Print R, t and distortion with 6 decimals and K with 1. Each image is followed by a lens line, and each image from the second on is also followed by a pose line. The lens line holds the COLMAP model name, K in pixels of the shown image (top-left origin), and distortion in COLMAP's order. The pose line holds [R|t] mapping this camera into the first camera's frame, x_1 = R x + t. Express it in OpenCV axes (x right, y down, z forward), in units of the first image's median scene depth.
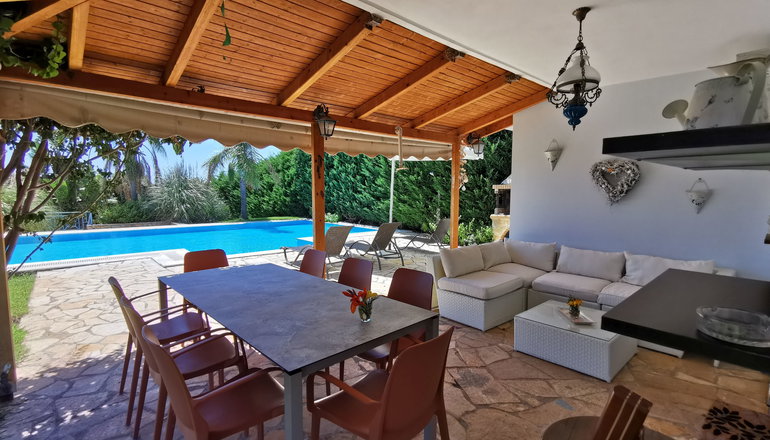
lens RADIAL K [[357.2, 0, 395.6], [0, 357.2, 221.8], [0, 0, 1]] dist [0.014721, -0.000155]
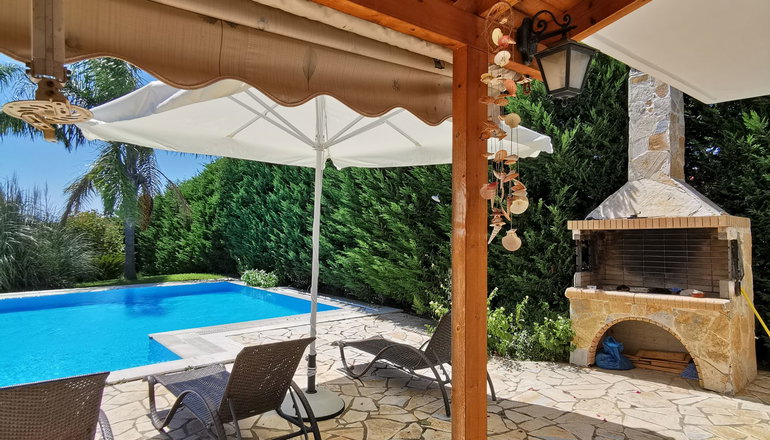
lens RADIAL K [[473.7, 0, 391.1], [0, 473.7, 218.9], [0, 0, 1]] dist [0.024116, -0.000633]
pose [[0.999232, -0.003133, -0.039067, 0.052871], [-0.000939, 0.994600, -0.103777, -0.030898], [0.039181, 0.103734, 0.993833, 0.283838]]
